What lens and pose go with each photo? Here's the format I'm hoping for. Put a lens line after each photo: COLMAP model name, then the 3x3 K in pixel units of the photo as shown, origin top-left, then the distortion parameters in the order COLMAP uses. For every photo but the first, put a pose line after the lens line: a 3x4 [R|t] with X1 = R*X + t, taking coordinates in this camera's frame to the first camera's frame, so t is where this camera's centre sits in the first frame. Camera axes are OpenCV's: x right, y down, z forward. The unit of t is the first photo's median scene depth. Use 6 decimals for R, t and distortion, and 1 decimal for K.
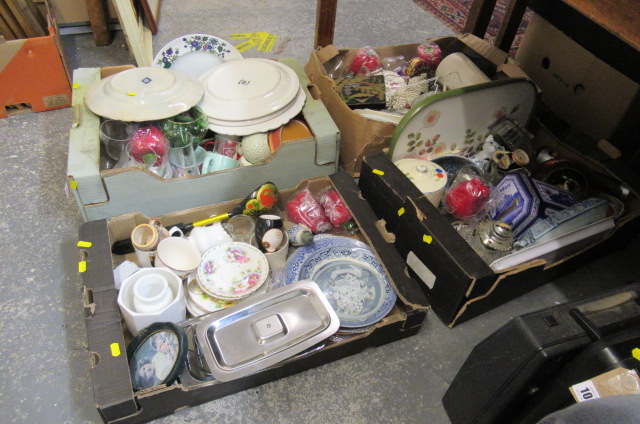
lens RADIAL K [[477.8, 0, 320.0], [0, 477.8, 212.0], [0, 0, 1]] dist [0.000105, 0.000358]
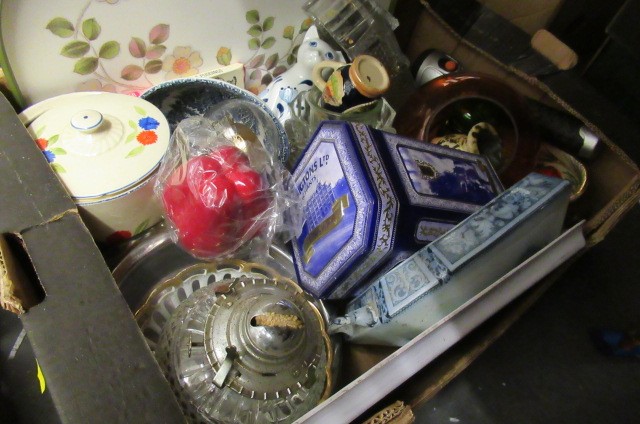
lens RADIAL K [[477.8, 0, 320.0], [0, 477.8, 212.0], [0, 0, 1]] dist [0.000105, 0.000358]
pose [[0.983931, -0.087223, 0.155796, 0.334745], [0.060665, 0.983962, 0.167747, -0.077599], [-0.167928, -0.155600, 0.973442, 0.645093]]
